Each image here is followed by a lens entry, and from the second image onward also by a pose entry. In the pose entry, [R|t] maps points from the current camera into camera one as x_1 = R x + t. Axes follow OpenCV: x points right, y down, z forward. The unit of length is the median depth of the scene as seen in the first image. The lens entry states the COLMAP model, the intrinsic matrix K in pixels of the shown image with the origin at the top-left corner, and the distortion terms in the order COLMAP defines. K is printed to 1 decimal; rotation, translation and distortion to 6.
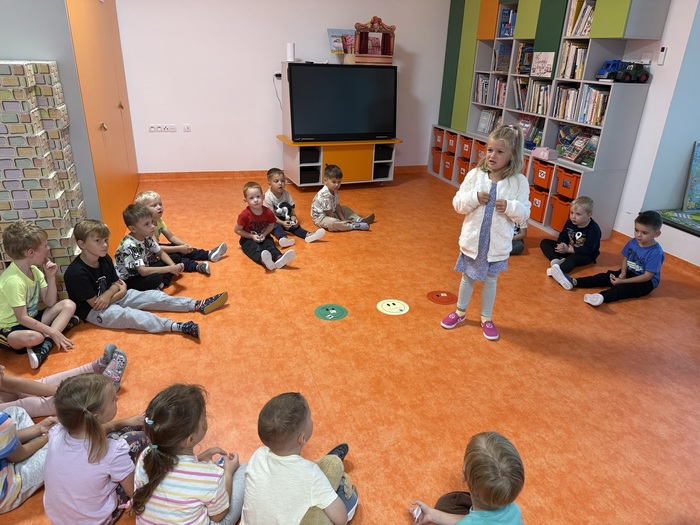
lens RADIAL K [[492.8, 0, 350.1], [0, 492.8, 261.6], [0, 0, 1]] dist [-0.004833, -0.038736]
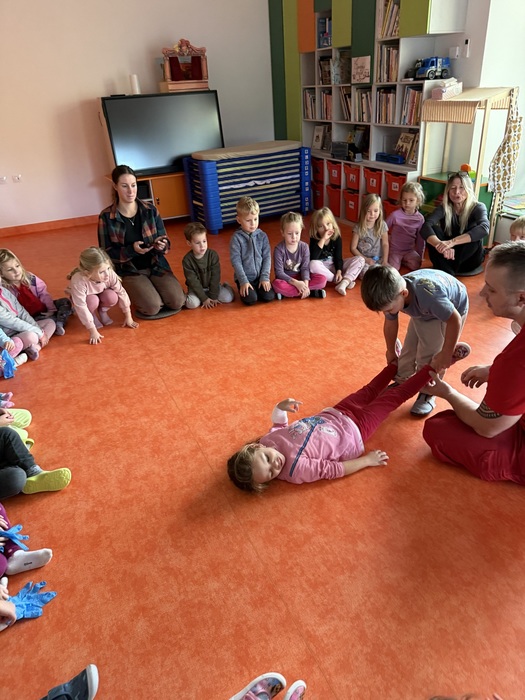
lens RADIAL K [[492.8, 0, 282.9], [0, 492.8, 371.9], [0, 0, 1]] dist [-0.004833, -0.038736]
pose [[0.984230, -0.153286, 0.088292, 0.046683], [0.140746, 0.980928, 0.134058, 0.048977], [-0.107157, -0.119517, 0.987032, -0.053491]]
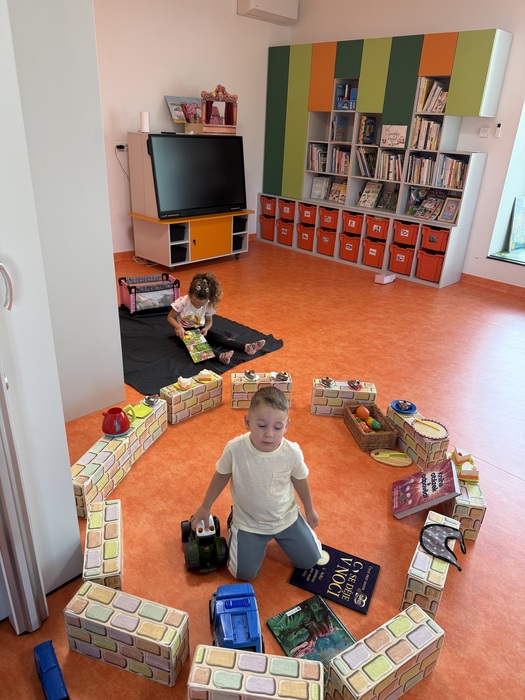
lens RADIAL K [[492.8, 0, 258.2], [0, 492.8, 348.8], [0, 0, 1]] dist [-0.004833, -0.038736]
pose [[0.885680, -0.183335, 0.426567, -0.445245], [0.164523, 0.983049, 0.080908, -0.057676], [-0.434170, -0.001479, 0.900830, 0.102114]]
